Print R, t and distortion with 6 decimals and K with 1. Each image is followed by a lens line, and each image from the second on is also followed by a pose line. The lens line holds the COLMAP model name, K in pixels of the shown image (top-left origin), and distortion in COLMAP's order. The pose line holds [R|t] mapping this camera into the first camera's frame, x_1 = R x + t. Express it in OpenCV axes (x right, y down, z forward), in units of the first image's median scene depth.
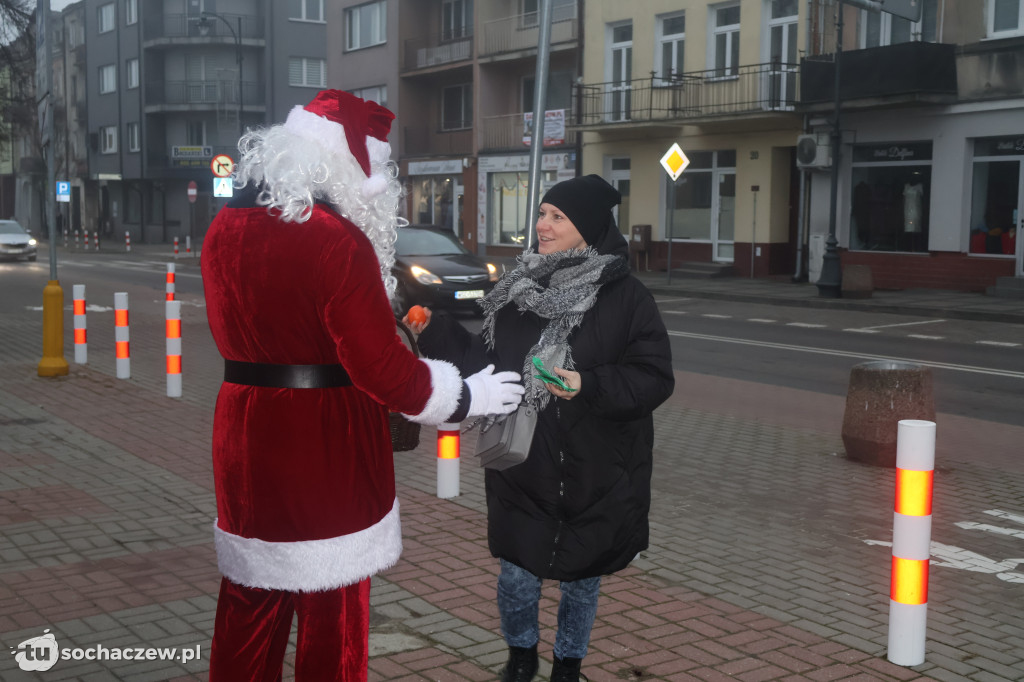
lens RADIAL K [[1271.2, 0, 512.0], [0, 1271.2, 341.0], [0, 0, 1]] dist [-0.004618, 0.008646]
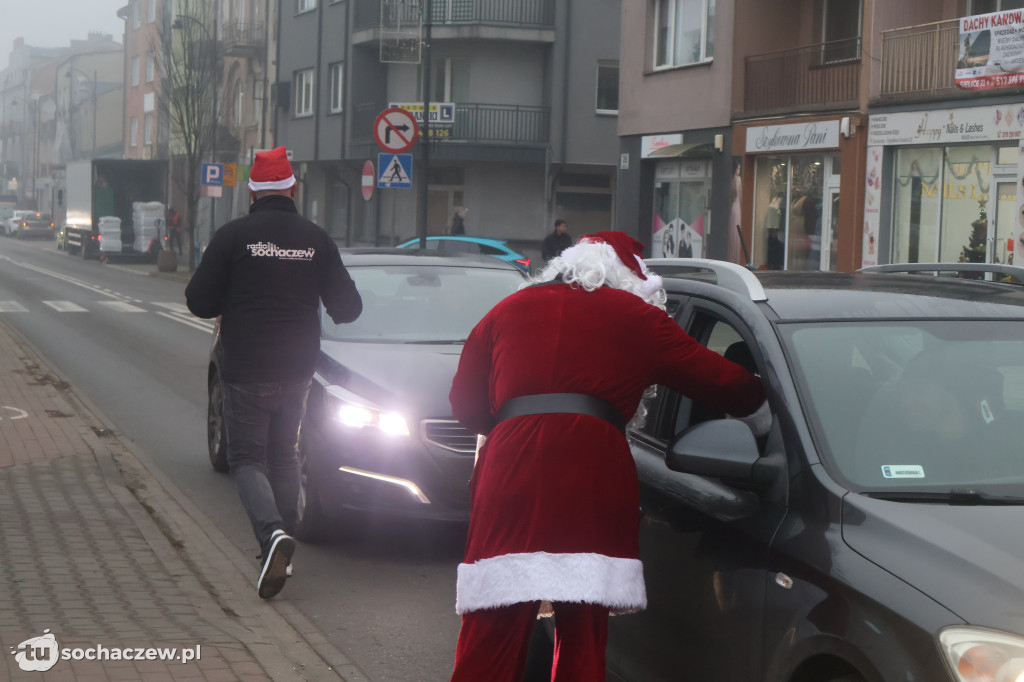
lens RADIAL K [[2057.1, 0, 512.0], [0, 2057.1, 341.0], [0, 0, 1]] dist [-0.006917, -0.055767]
pose [[0.959195, 0.041317, -0.279710, 0.071920], [-0.055078, 0.997619, -0.041514, -0.024272], [0.277329, 0.055226, 0.959187, 0.265326]]
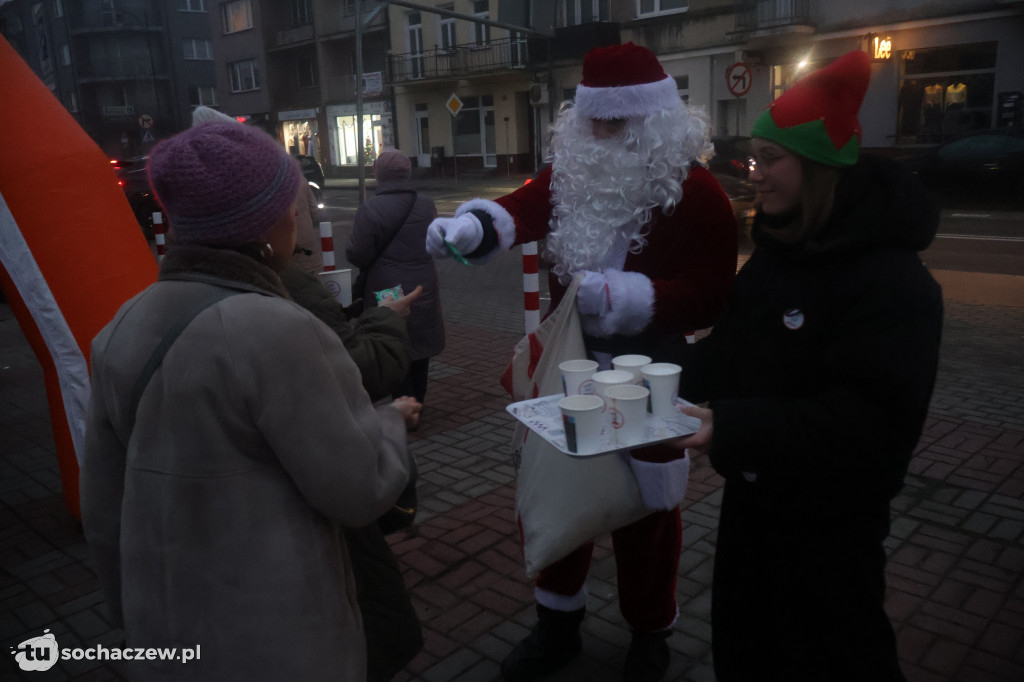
lens RADIAL K [[862.2, 0, 512.0], [0, 862.2, 341.0], [0, 0, 1]] dist [0.007127, -0.001359]
pose [[0.982634, -0.095227, 0.159254, 0.000394], [0.073194, 0.987596, 0.138914, 0.003462], [-0.170507, -0.124845, 0.977415, -0.073534]]
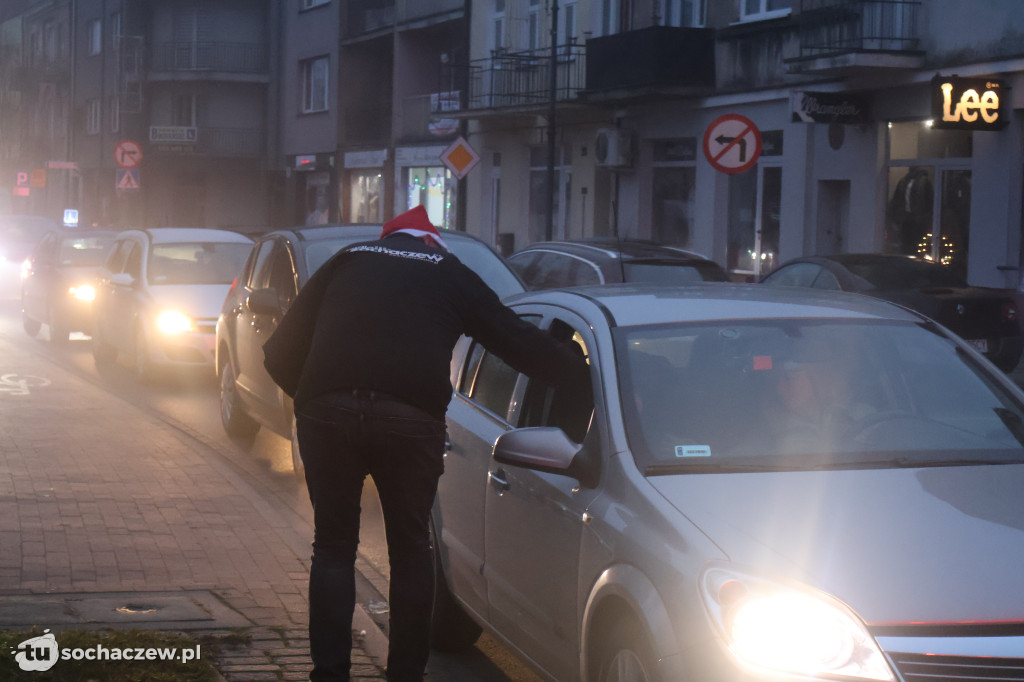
lens RADIAL K [[2057.1, 0, 512.0], [0, 2057.1, 341.0], [0, 0, 1]] dist [-0.006917, -0.055767]
pose [[0.977101, 0.032006, -0.210357, 0.364793], [-0.041434, 0.998318, -0.040561, 0.030029], [0.208705, 0.048348, 0.976783, -0.277010]]
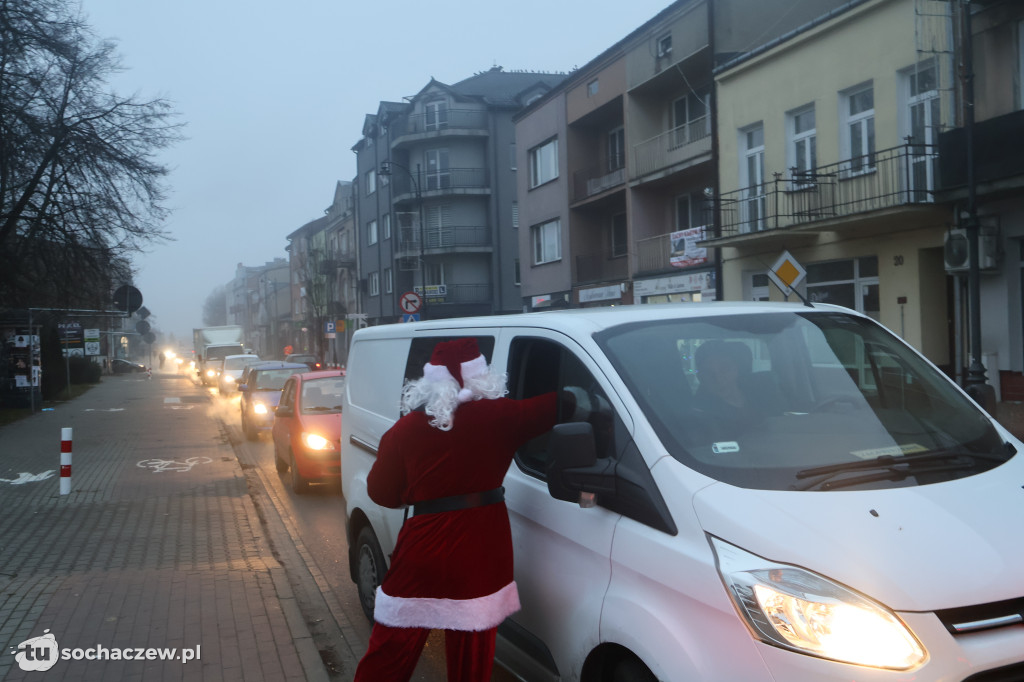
lens RADIAL K [[1027.3, 0, 512.0], [0, 1027.3, 341.0], [0, 0, 1]] dist [0.005123, 0.003178]
pose [[0.963085, -0.038827, -0.266382, 0.104864], [0.014186, 0.995489, -0.093811, -0.029423], [0.268823, 0.086569, 0.959292, 0.249019]]
